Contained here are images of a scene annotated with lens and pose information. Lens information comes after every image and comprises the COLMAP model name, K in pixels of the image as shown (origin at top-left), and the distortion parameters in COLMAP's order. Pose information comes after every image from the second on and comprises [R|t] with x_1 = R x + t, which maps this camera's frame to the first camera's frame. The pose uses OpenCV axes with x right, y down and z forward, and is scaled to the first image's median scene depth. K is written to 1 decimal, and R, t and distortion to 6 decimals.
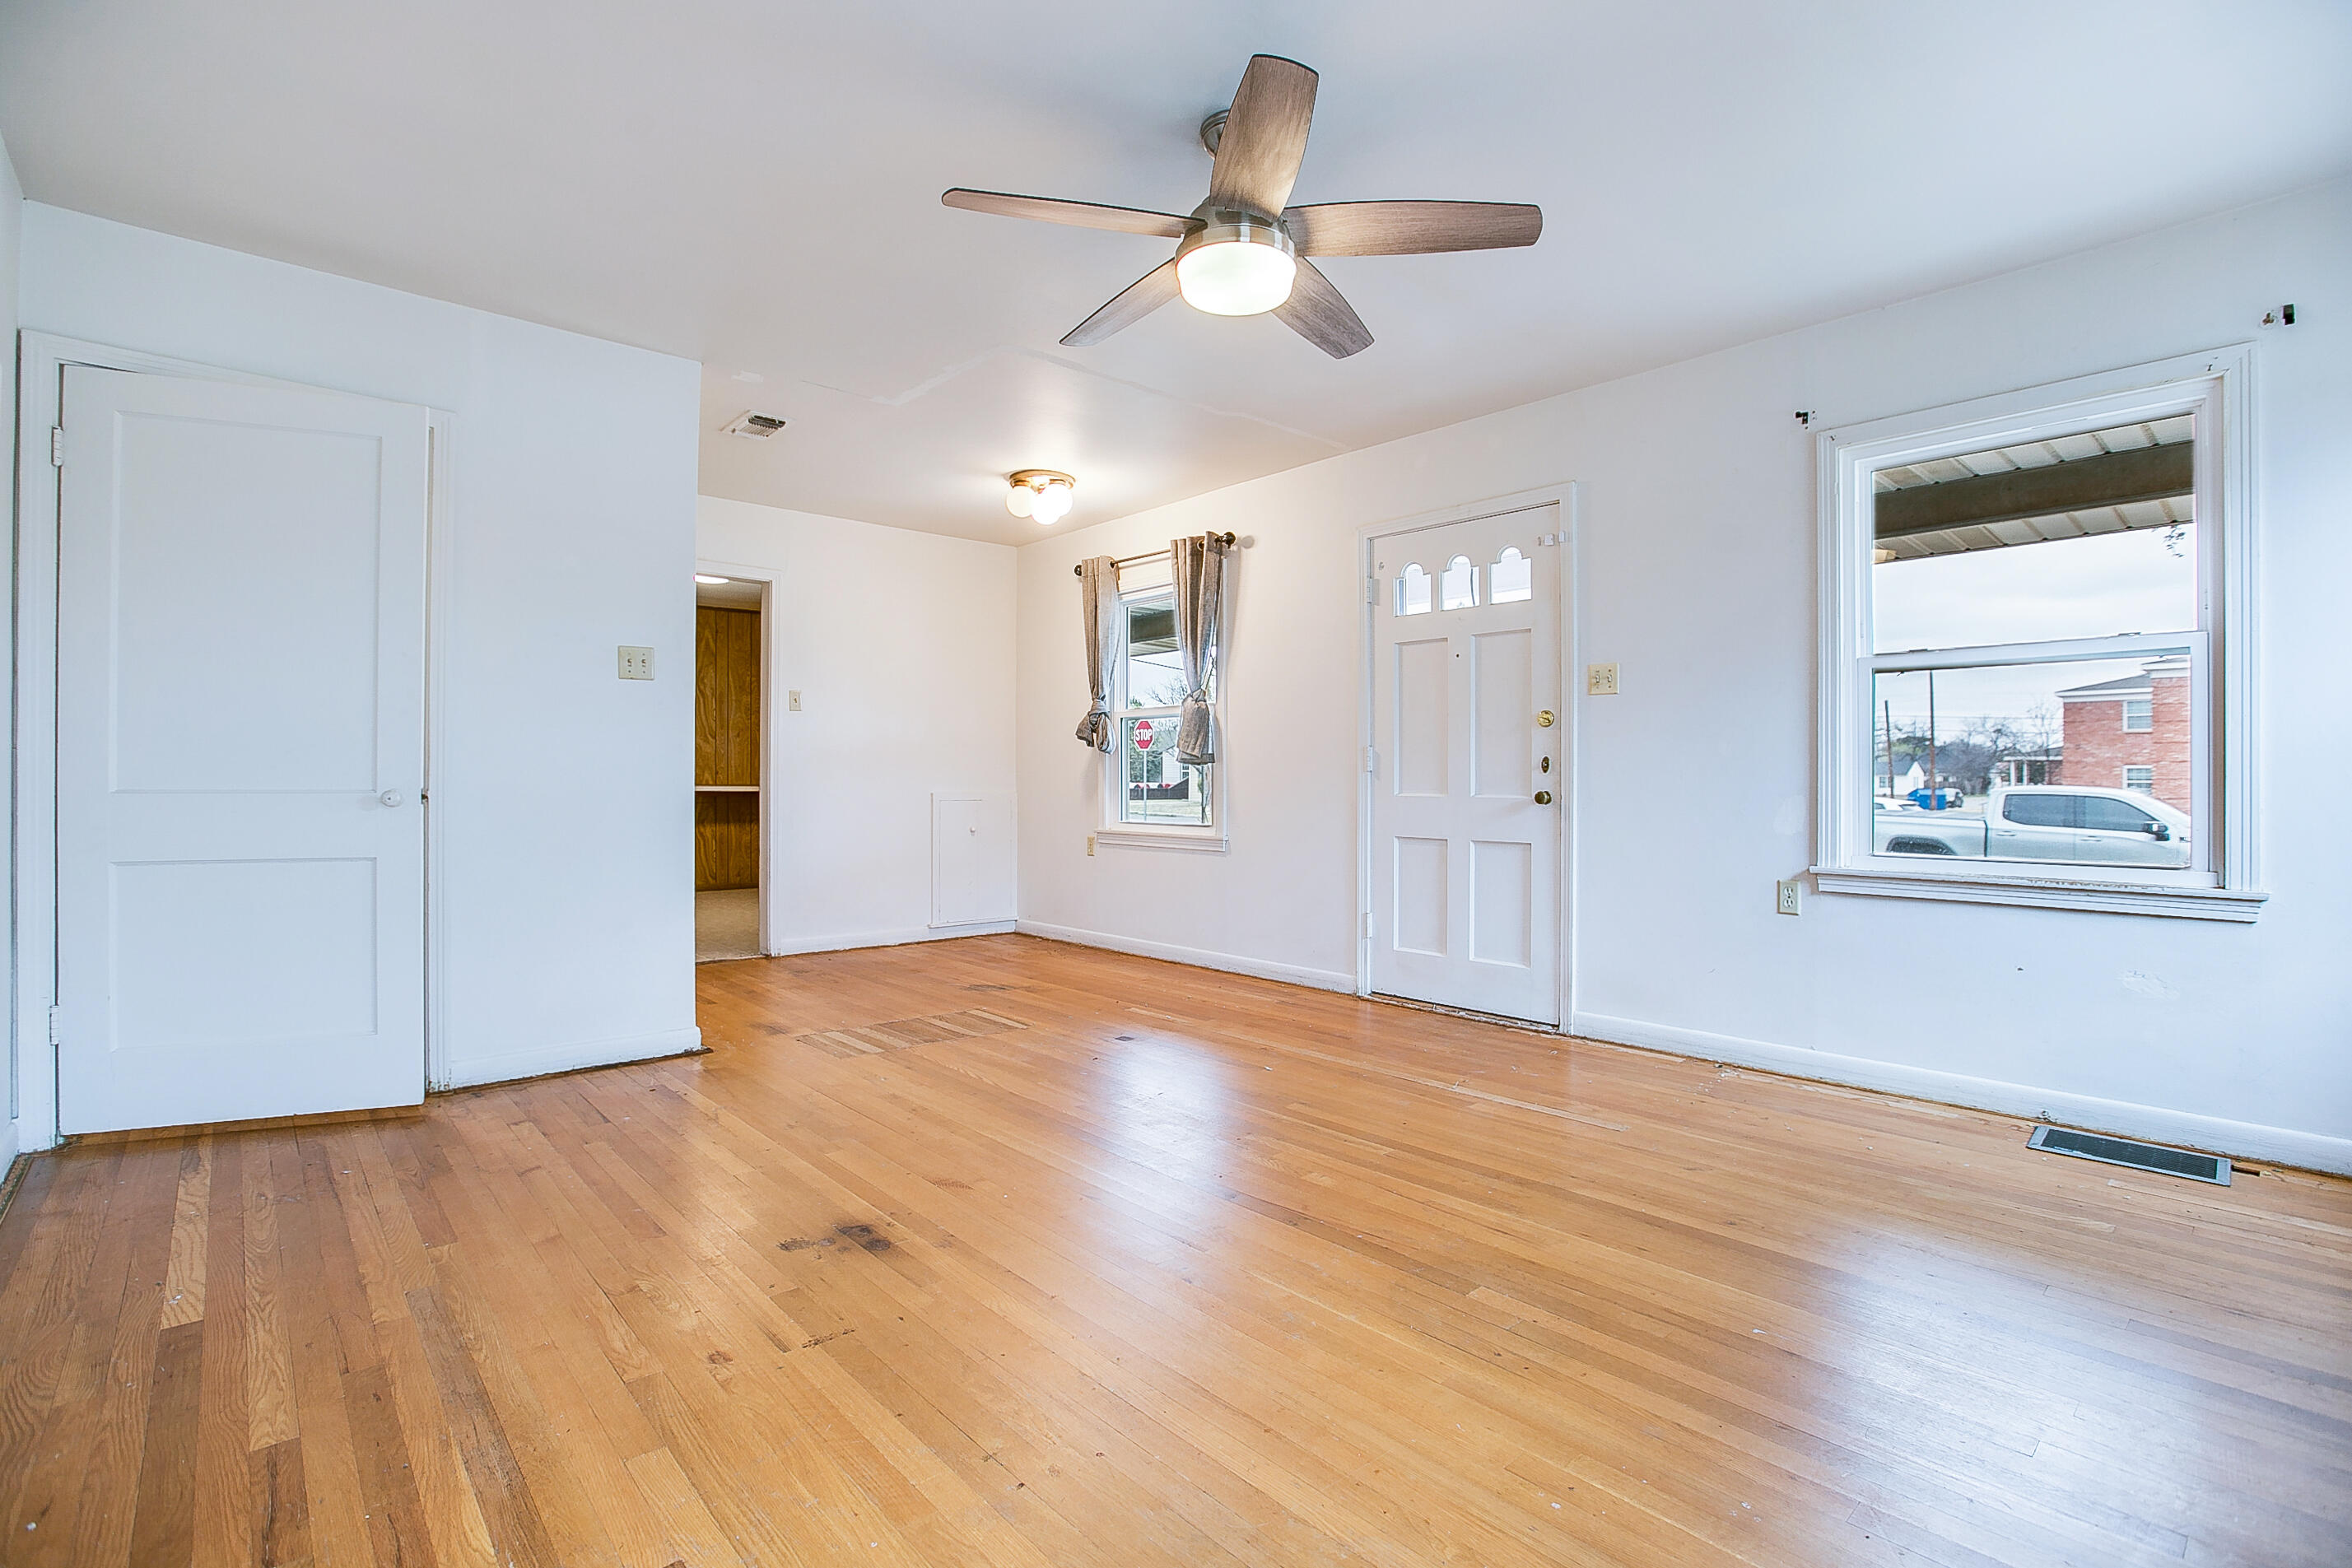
lens RADIAL K [[1117.3, 0, 1177.1], [0, 1117.3, 774.6], [0, 0, 1]] dist [-0.002094, -0.000199]
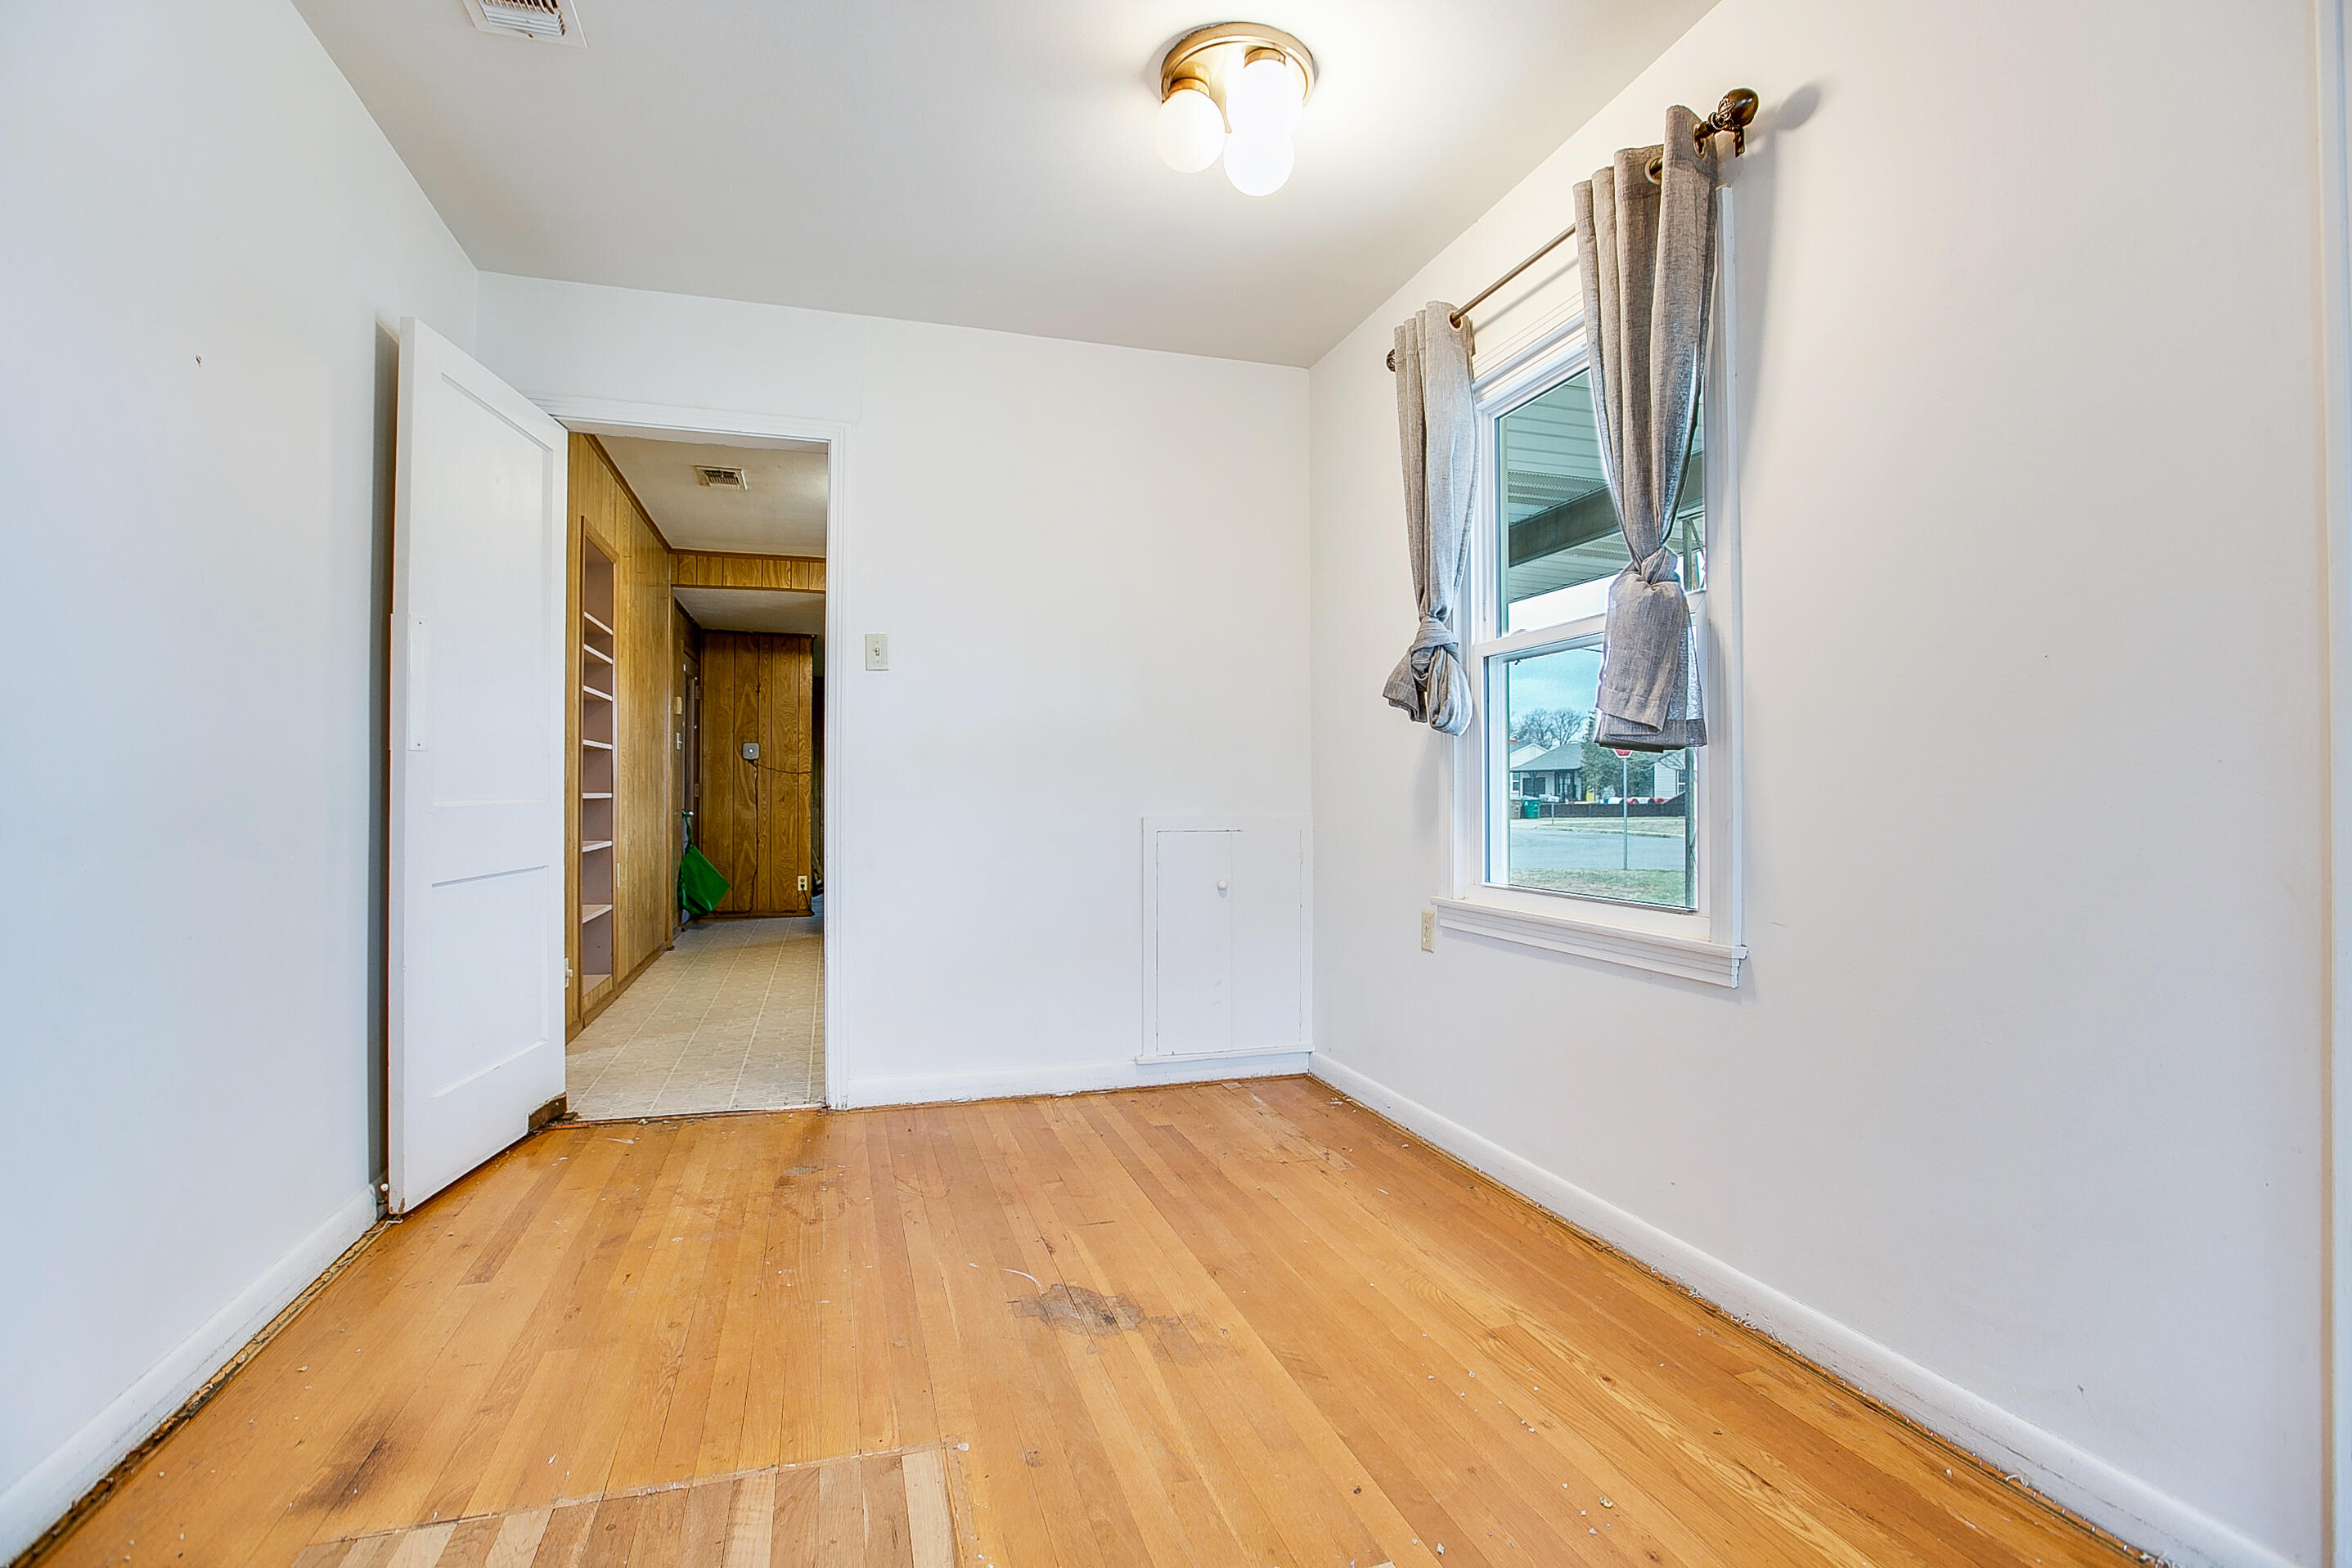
lens RADIAL K [[1128.8, 0, 1176.0], [0, 1128.8, 784.0], [0, 0, 1]] dist [-0.043043, 0.000241]
pose [[0.913260, -0.006462, -0.407327, 0.021782], [0.004481, 0.999973, -0.005817, 0.003386], [0.407353, 0.003487, 0.913264, 0.533656]]
